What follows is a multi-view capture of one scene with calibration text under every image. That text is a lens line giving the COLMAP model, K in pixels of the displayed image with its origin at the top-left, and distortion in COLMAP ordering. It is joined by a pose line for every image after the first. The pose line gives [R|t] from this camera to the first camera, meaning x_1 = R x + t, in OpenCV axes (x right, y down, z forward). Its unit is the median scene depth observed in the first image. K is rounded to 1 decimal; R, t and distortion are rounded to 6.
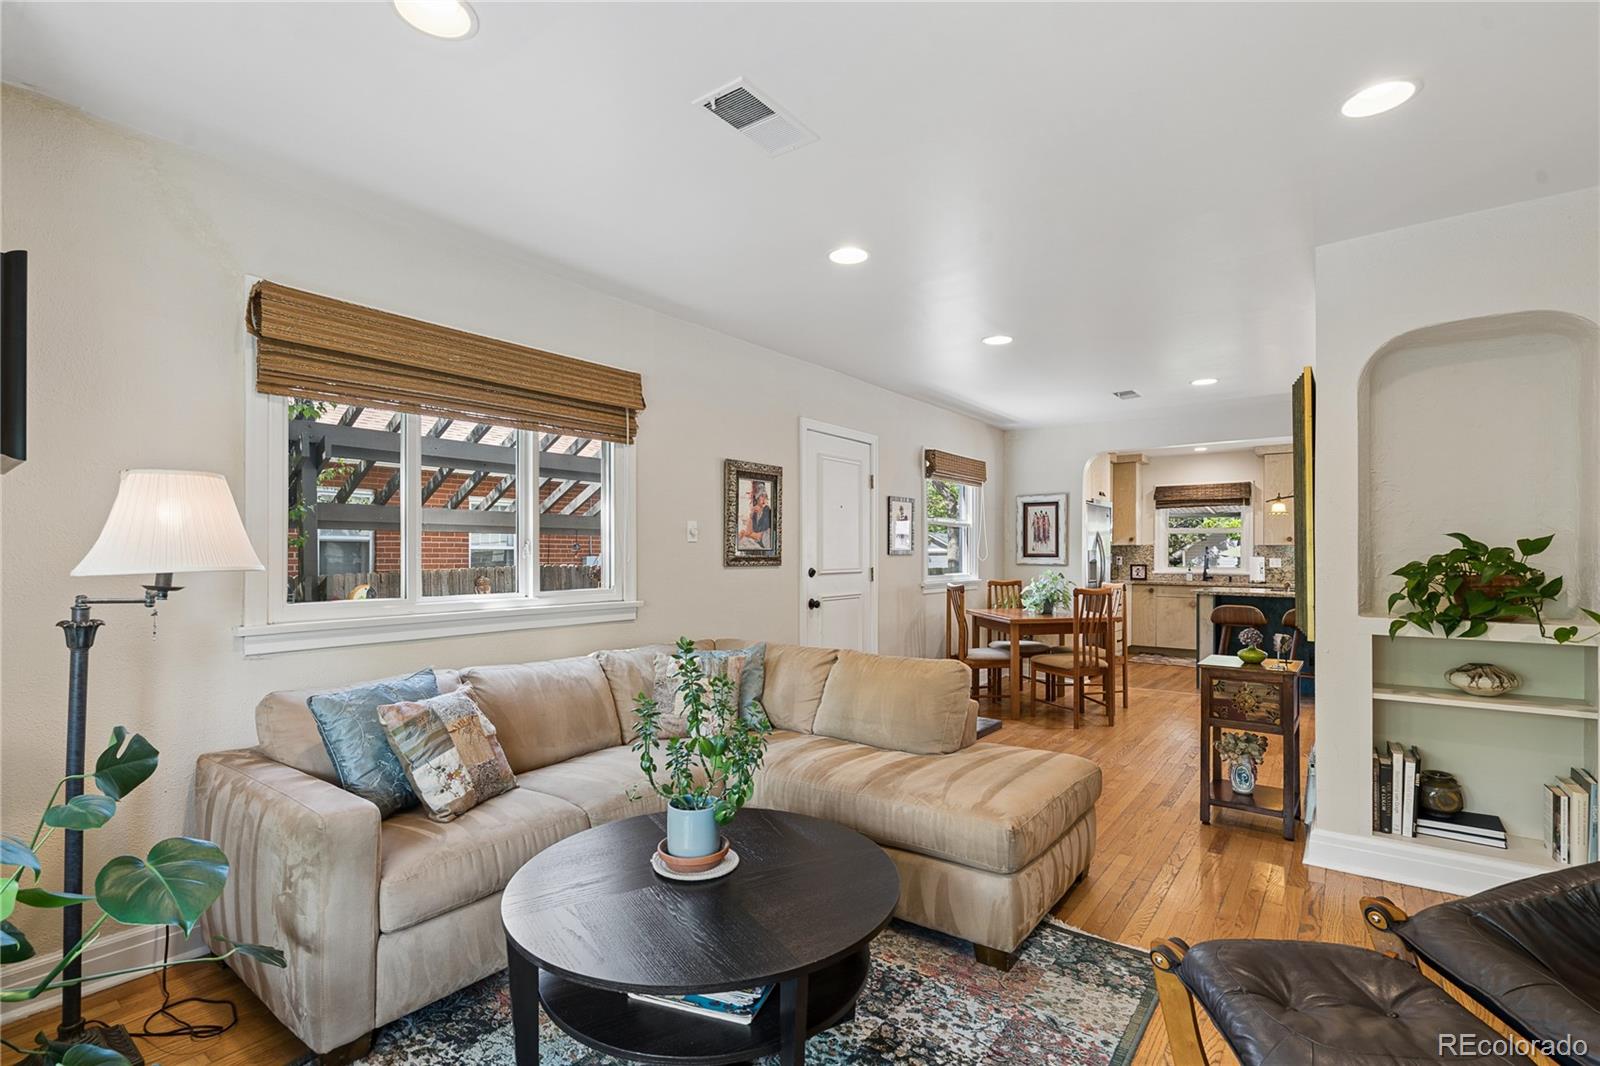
lens RADIAL K [[755.2, 0, 800.6], [0, 755.2, 548.8], [0, 0, 1]] dist [0.000056, 0.000044]
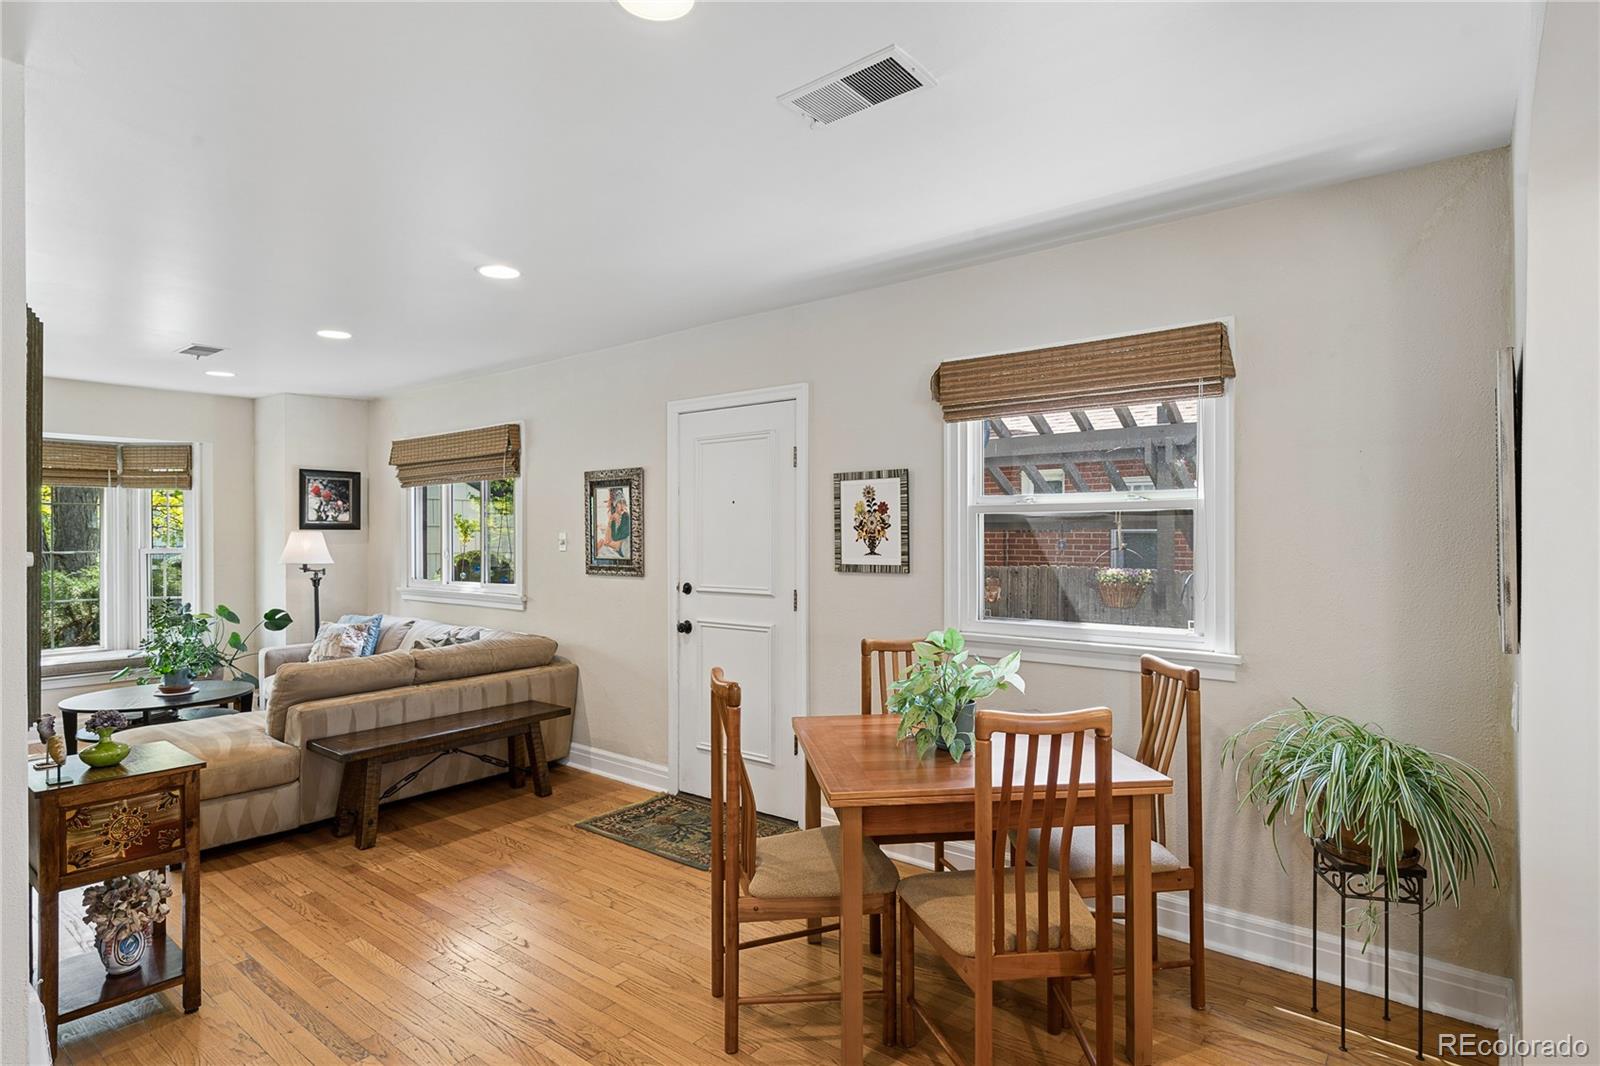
lens RADIAL K [[846.8, 0, 803.4], [0, 846.8, 548.7], [0, 0, 1]] dist [0.002649, -0.000053]
pose [[-0.049504, 0.009338, -0.998730, 1.004684], [0.002387, 0.999955, 0.009231, -0.021183], [0.998771, -0.001927, -0.049524, 1.285489]]
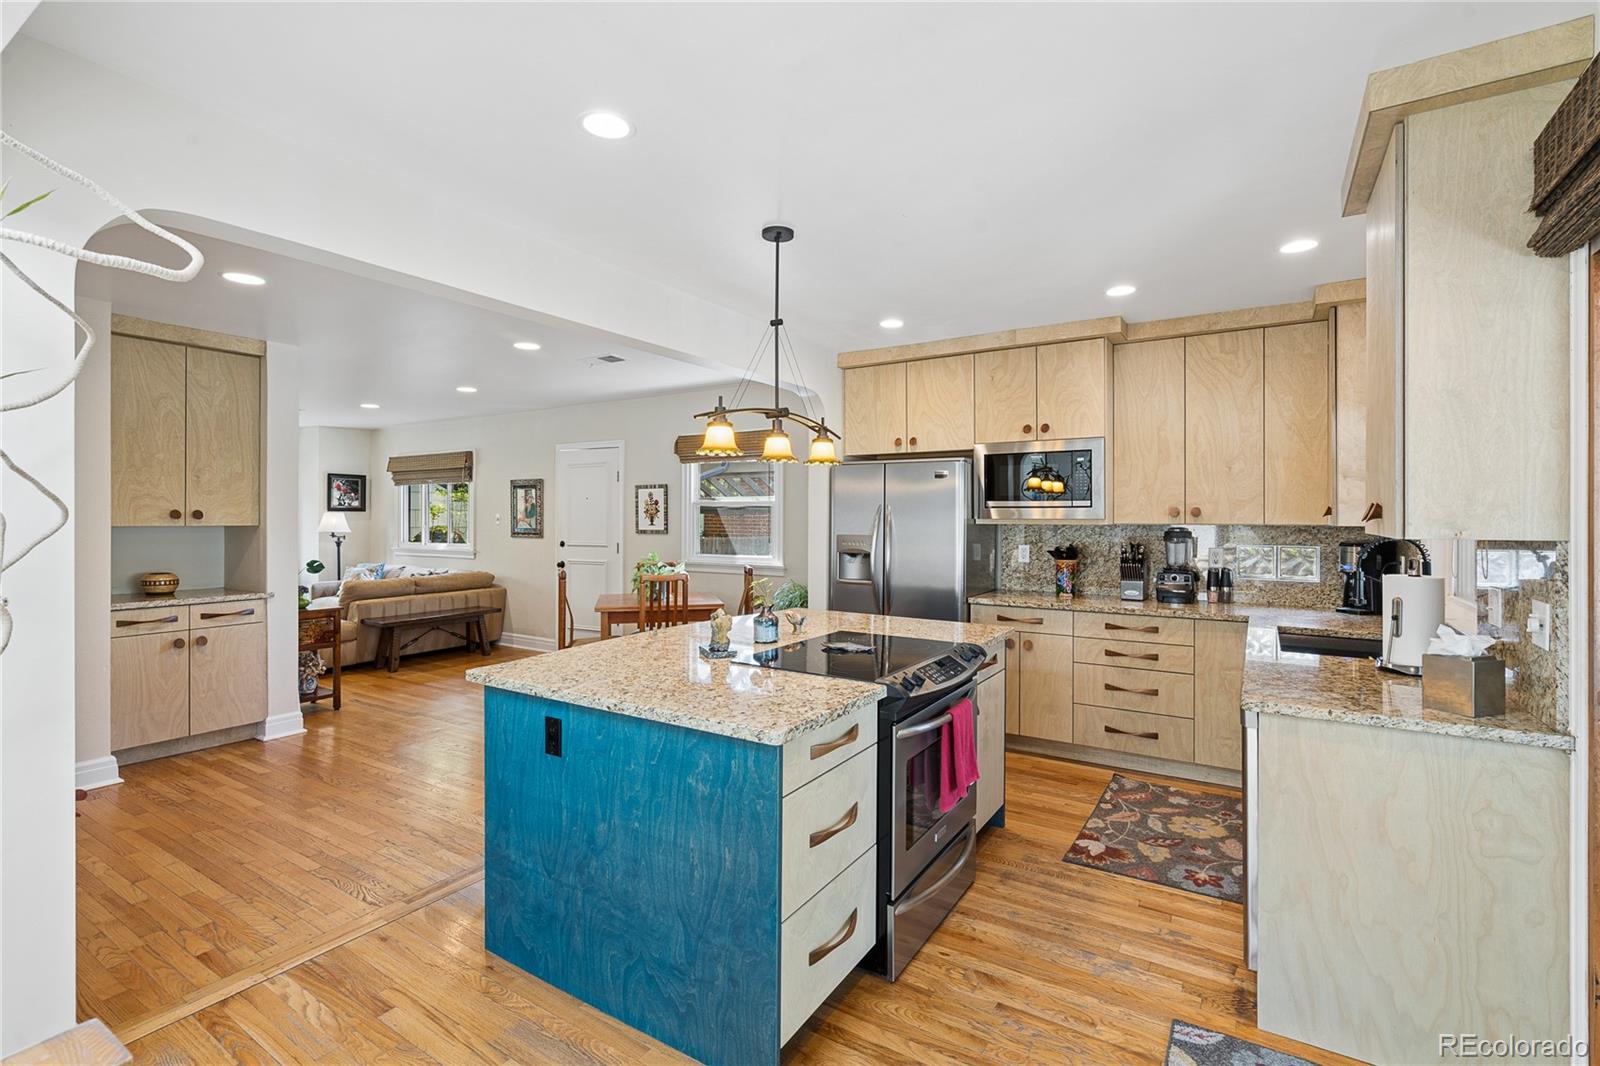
lens RADIAL K [[738.4, 0, 797.4], [0, 738.4, 526.4], [0, 0, 1]] dist [-0.000267, 0.000071]
pose [[0.056736, 0.003993, -0.998381, 1.682591], [-0.001801, 0.999991, 0.003897, -0.011305], [0.998388, 0.001577, 0.056743, 1.520170]]
